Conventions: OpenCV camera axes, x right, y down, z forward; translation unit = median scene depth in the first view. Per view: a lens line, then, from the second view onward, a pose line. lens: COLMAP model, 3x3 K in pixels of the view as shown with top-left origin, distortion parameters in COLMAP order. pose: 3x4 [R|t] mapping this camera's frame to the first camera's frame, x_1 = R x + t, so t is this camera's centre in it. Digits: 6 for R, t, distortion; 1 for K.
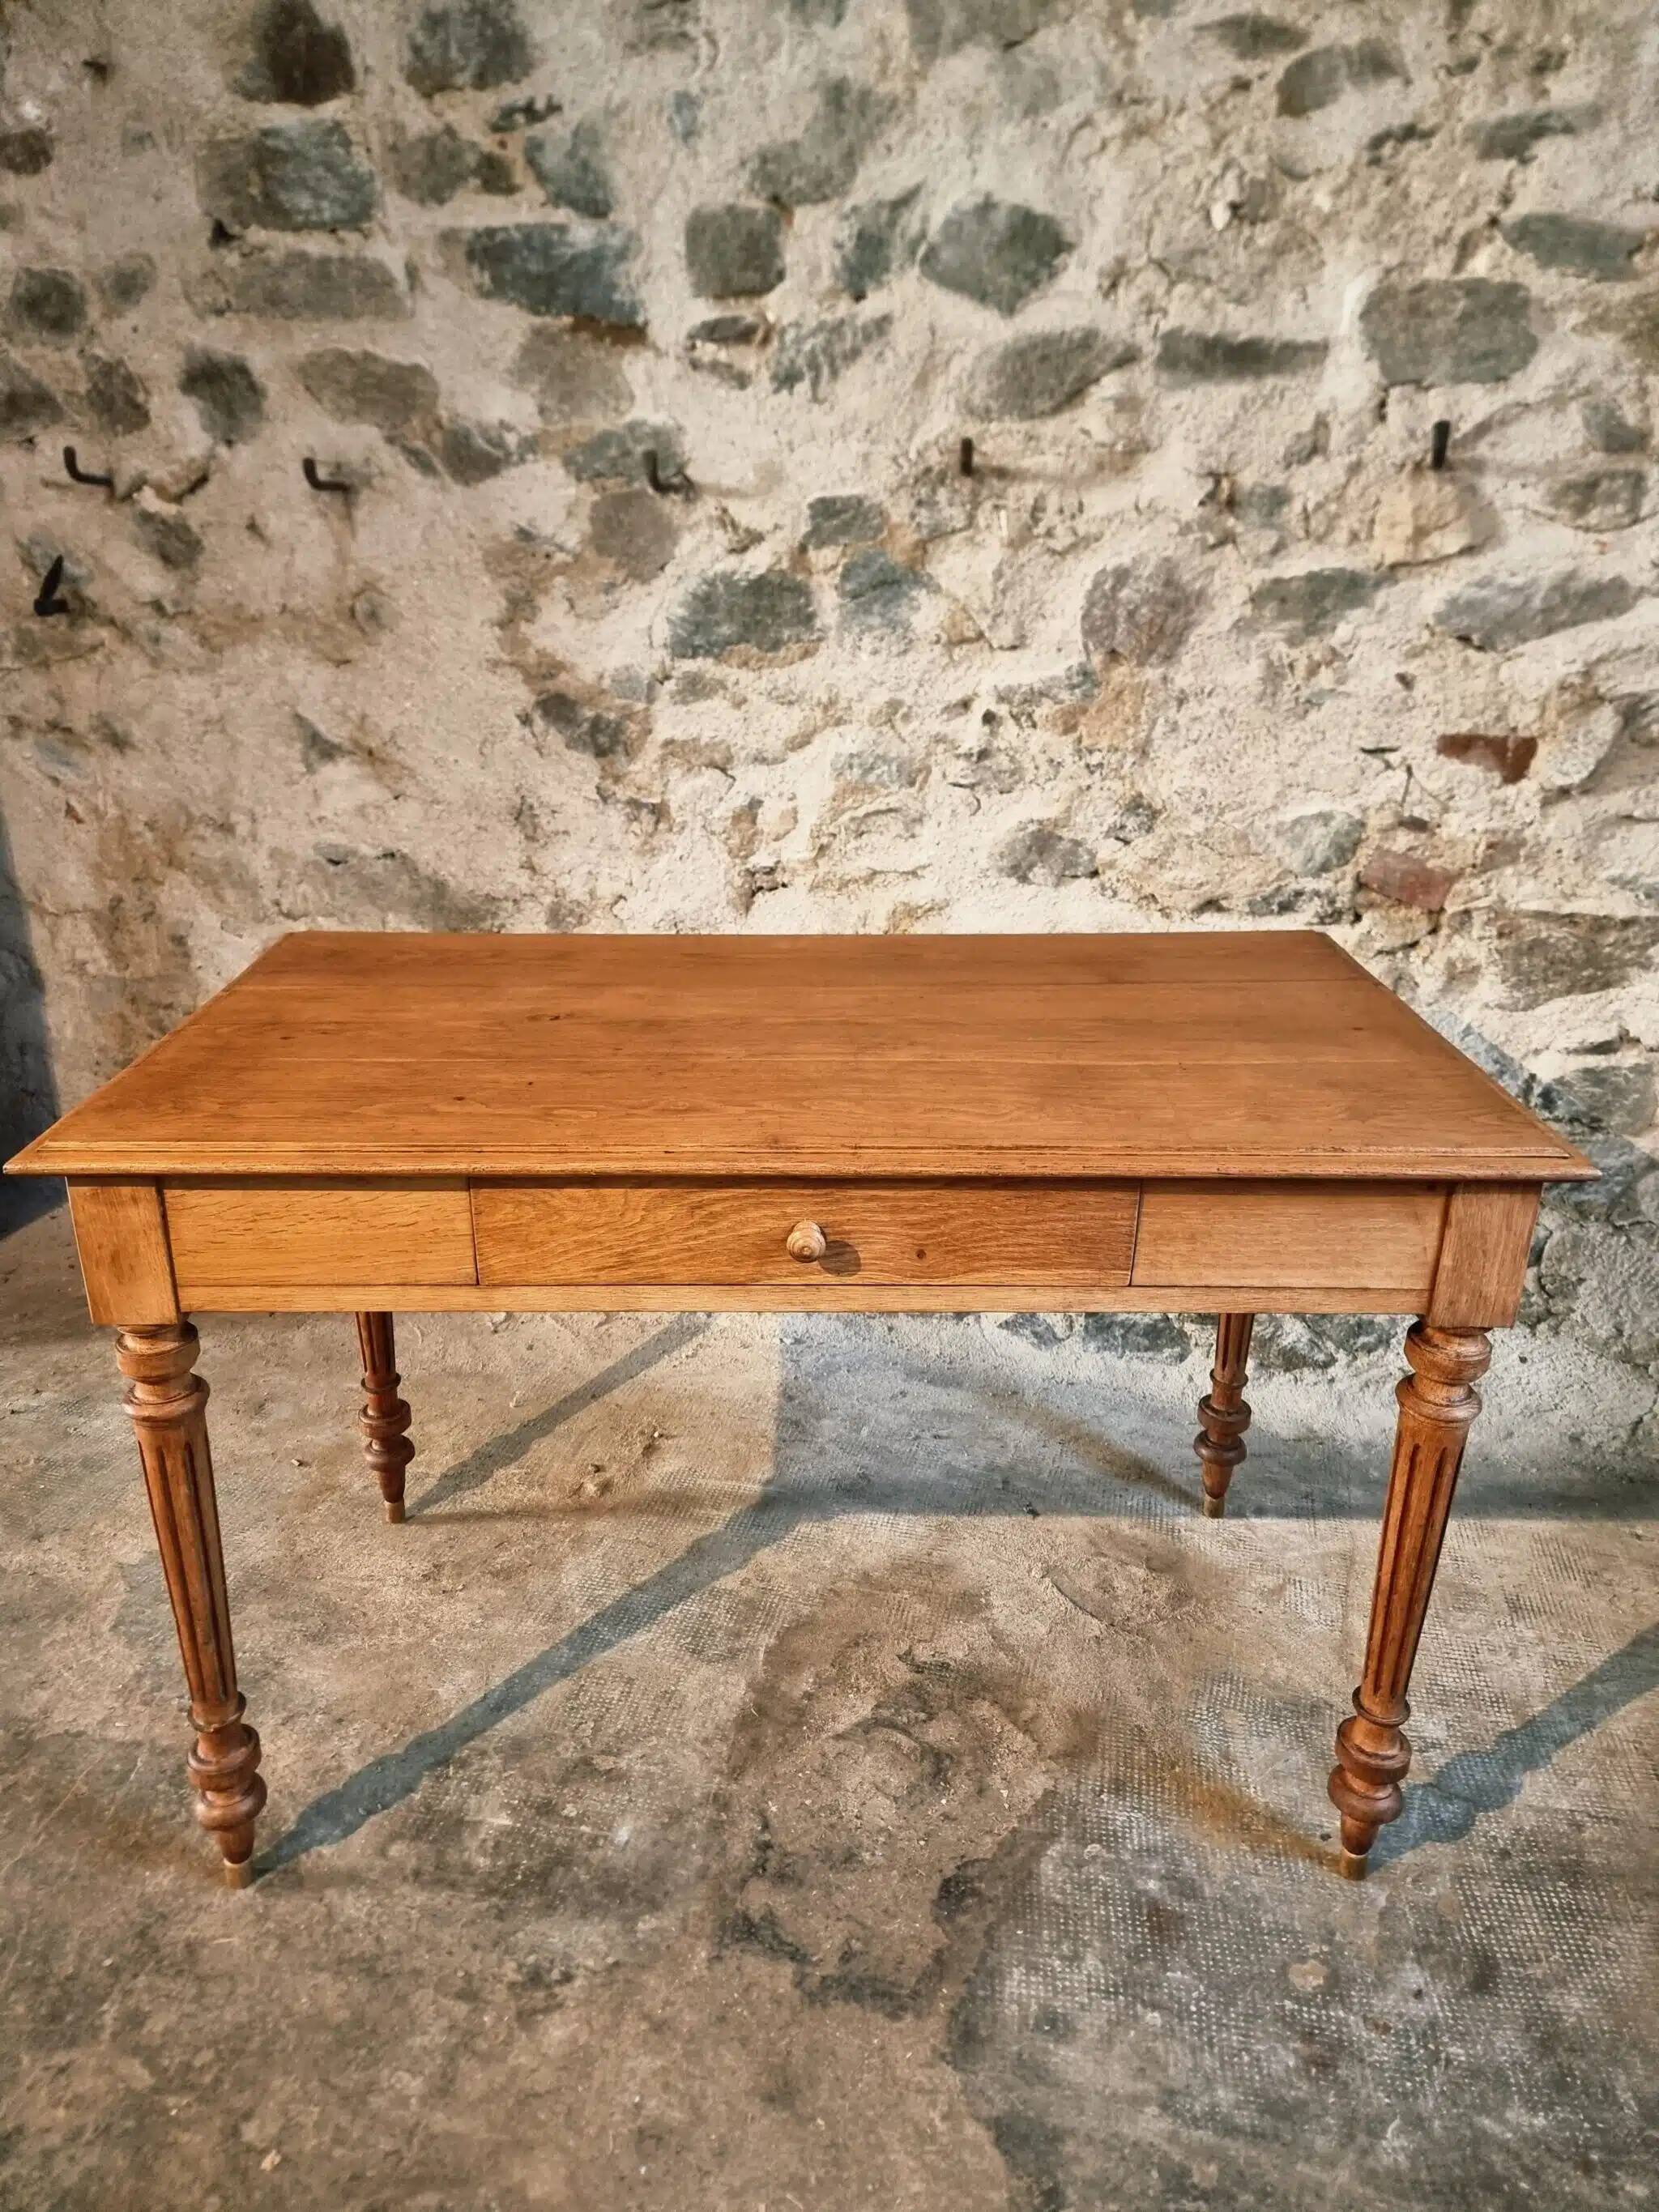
lens RADIAL K [[1535.4, 0, 818.6], [0, 1535.4, 1117.7], [0, 0, 1]] dist [0.064201, -0.061500]
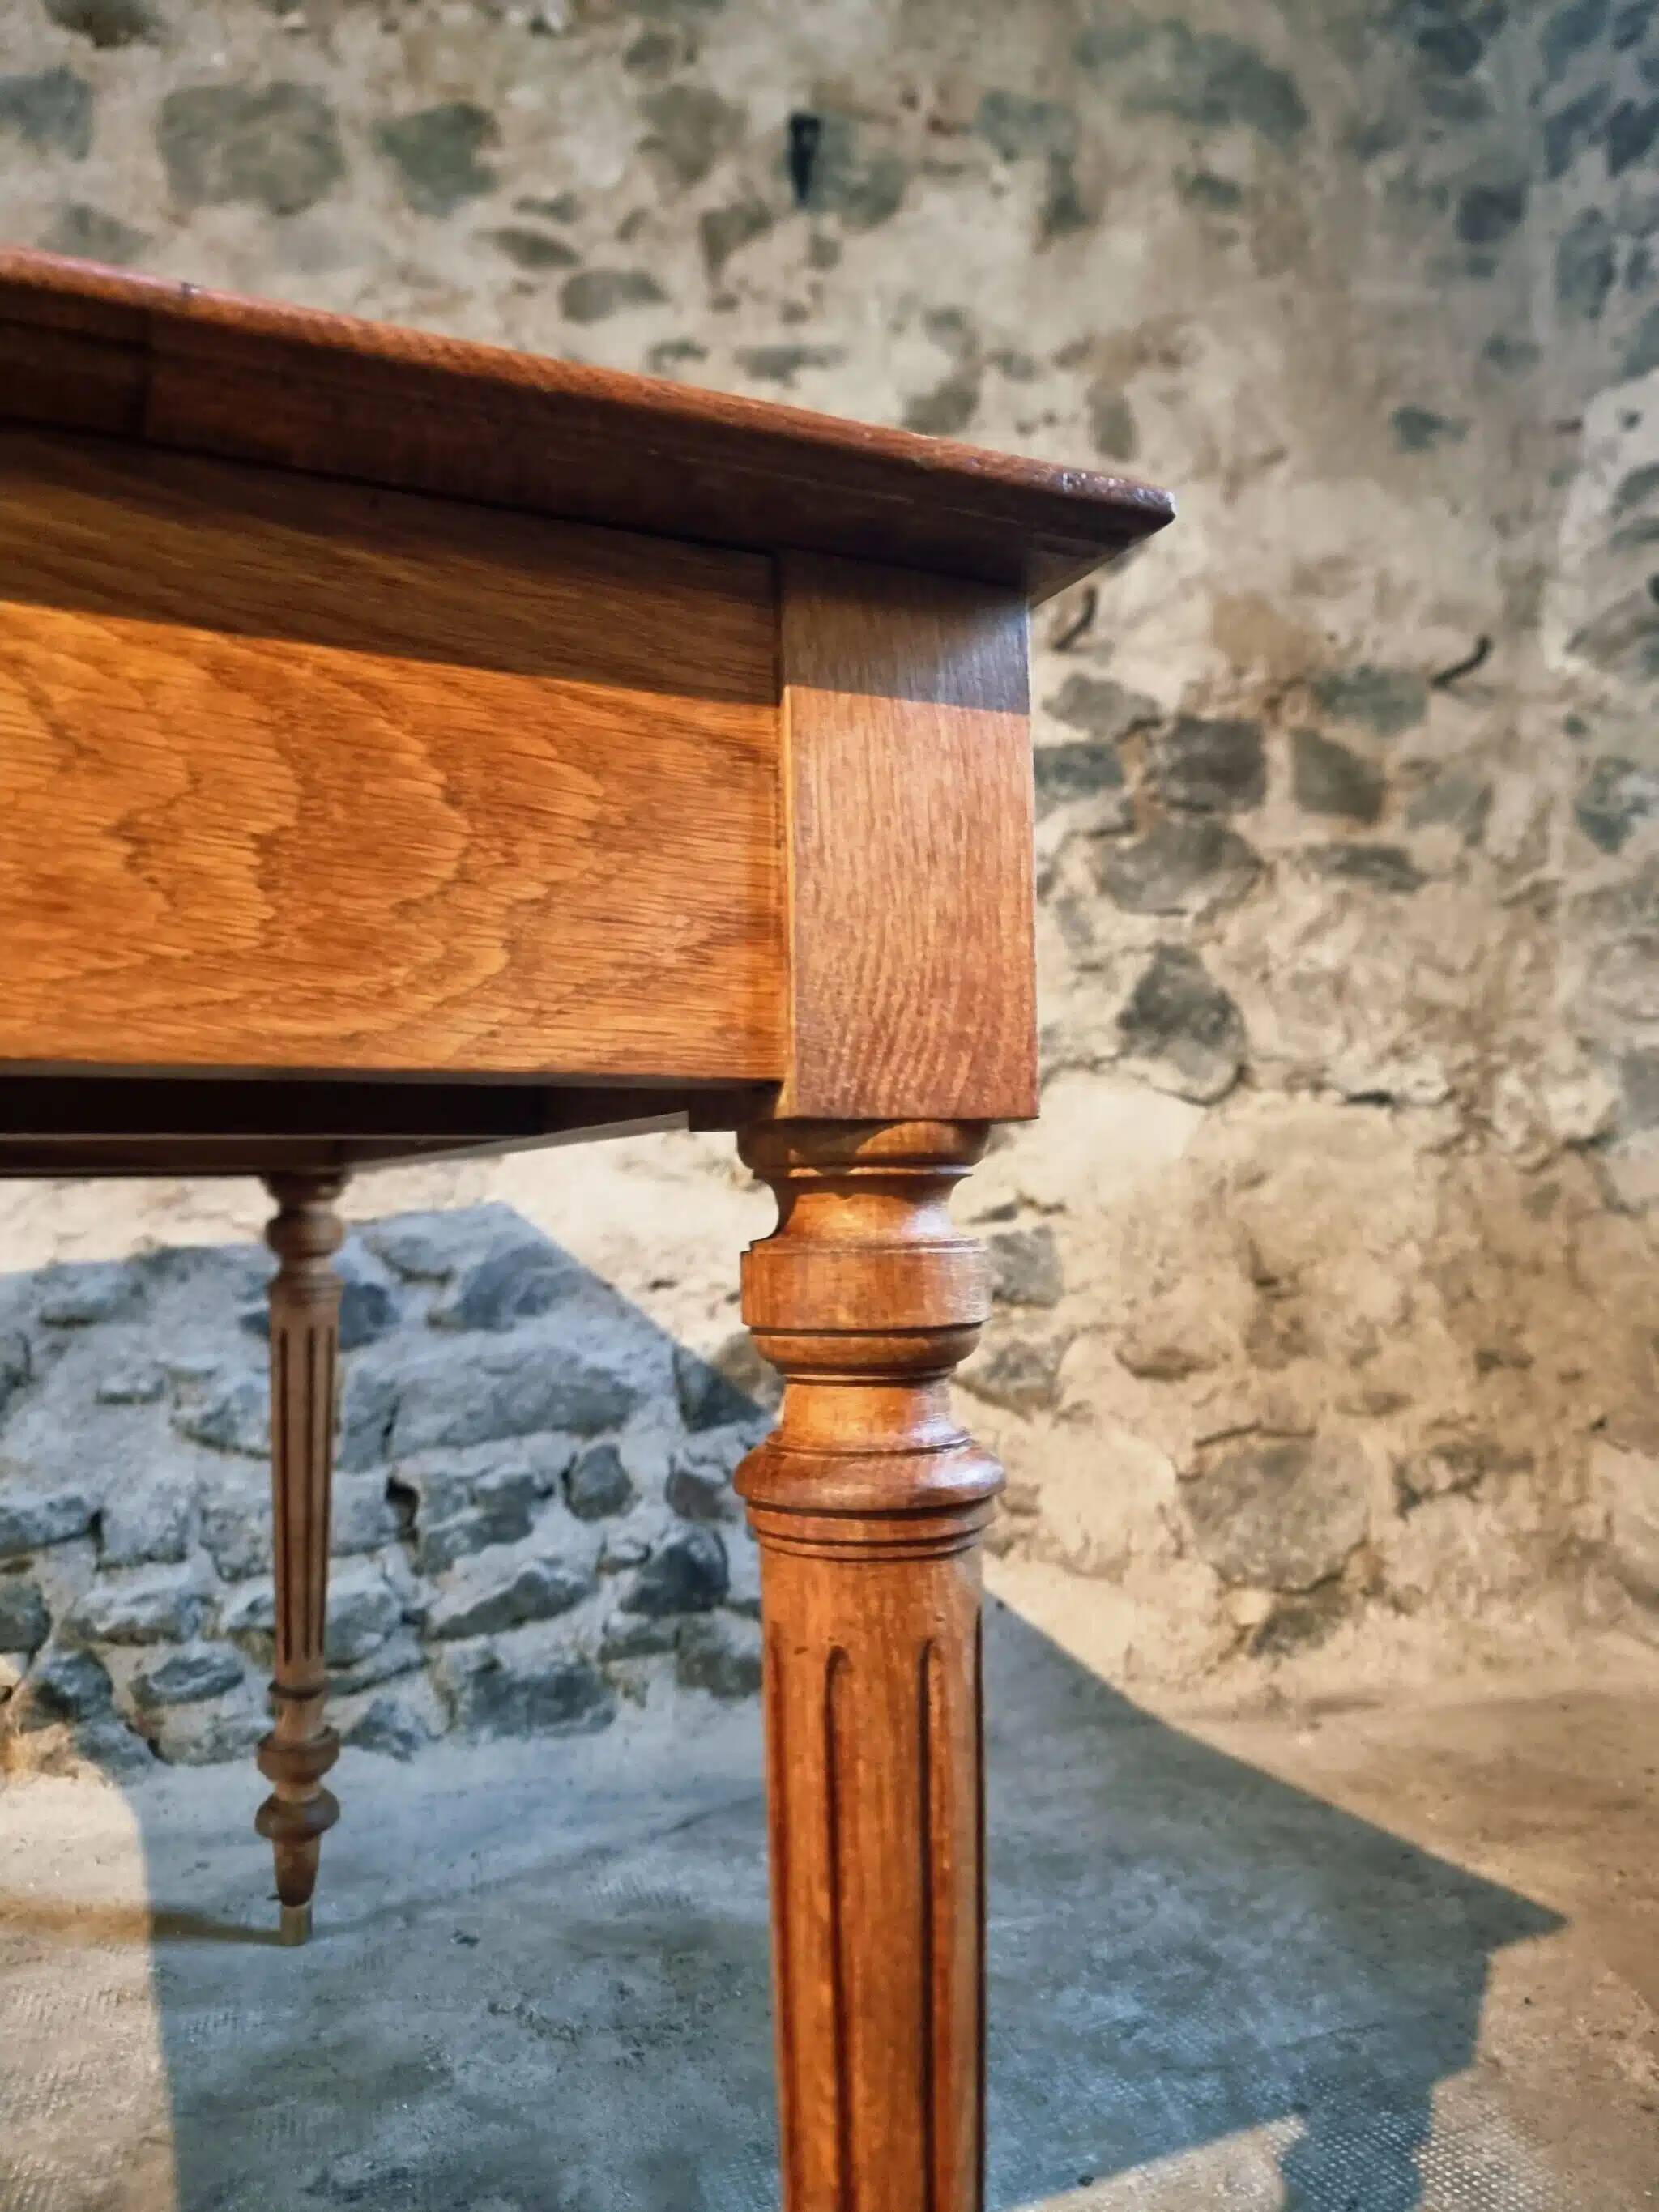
lens RADIAL K [[1565.1, 0, 835.9], [0, 1565.1, 1085.1], [0, 0, 1]] dist [0.055586, -0.063189]
pose [[0.854432, 0.018981, 0.519217, -0.074143], [0.211548, 0.900036, -0.381028, 0.220500], [-0.474547, 0.435402, 0.765004, 0.285246]]
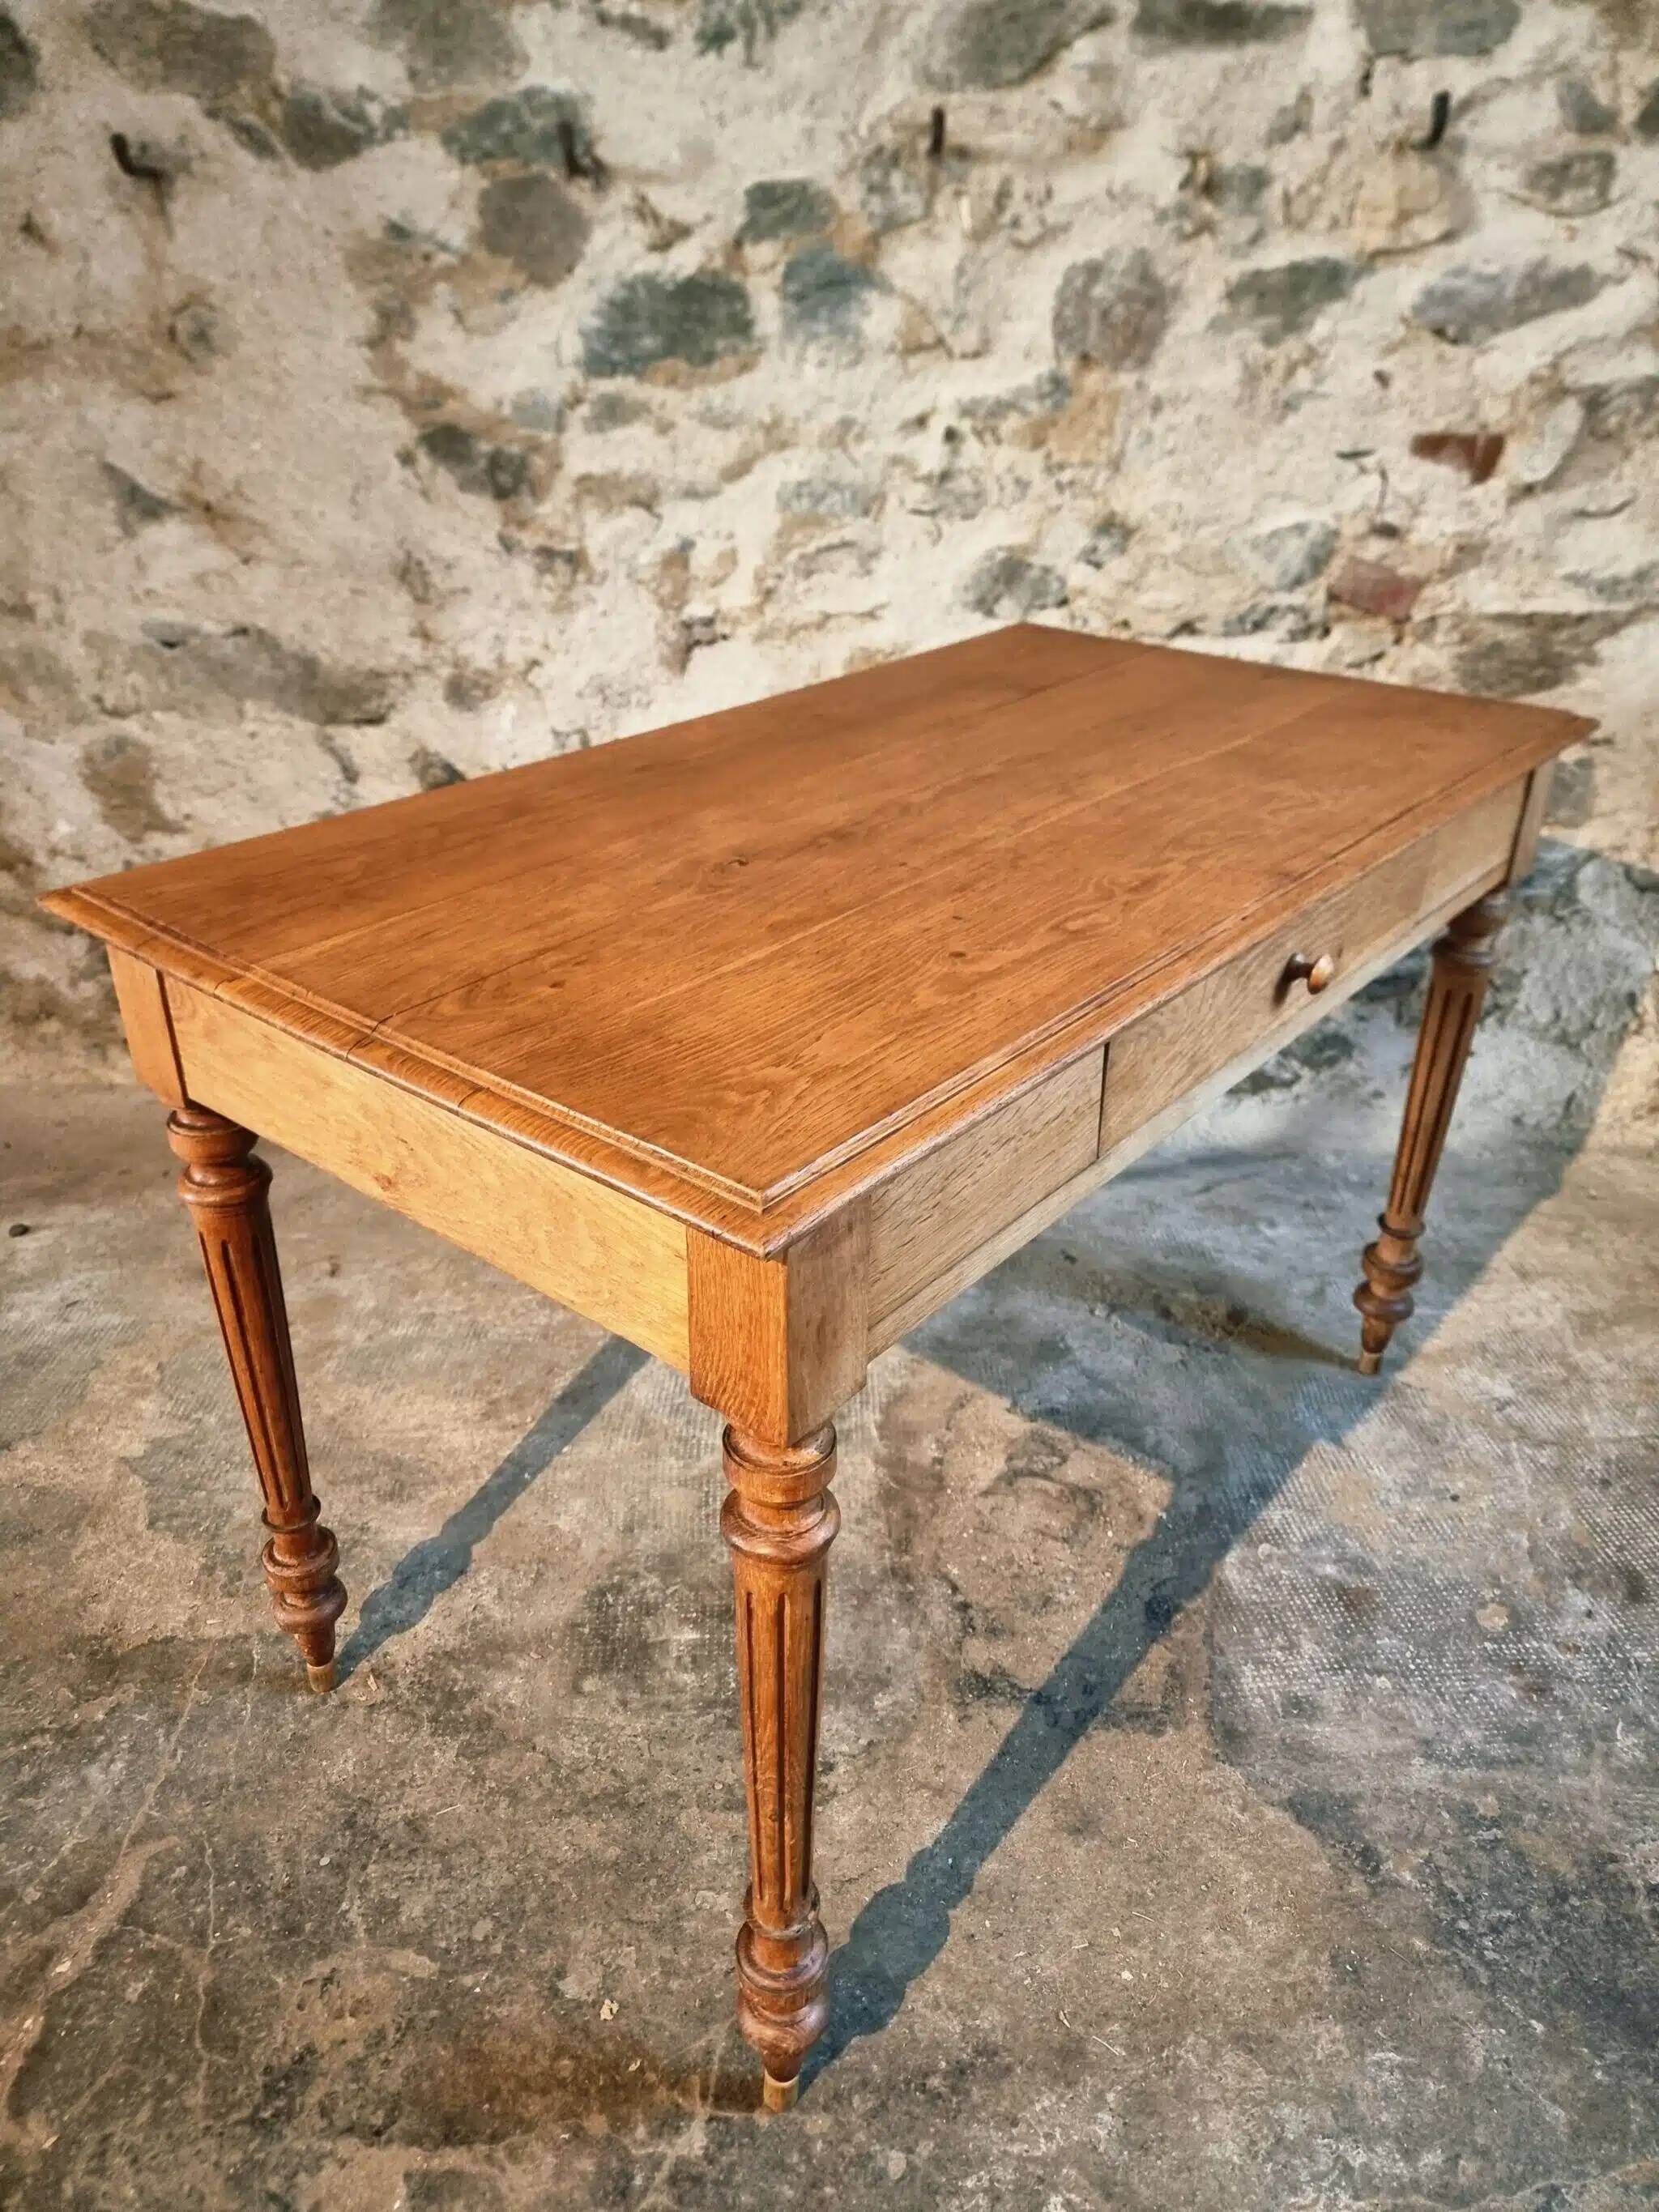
lens RADIAL K [[1549.6, 0, 828.0], [0, 1549.6, 1097.3], [0, 0, 1]] dist [0.049226, -0.049964]
pose [[0.968166, -0.119647, 0.219861, -0.223570], [0.095264, 0.988388, 0.118377, 0.017960], [-0.231472, -0.093664, 0.968322, 0.068647]]
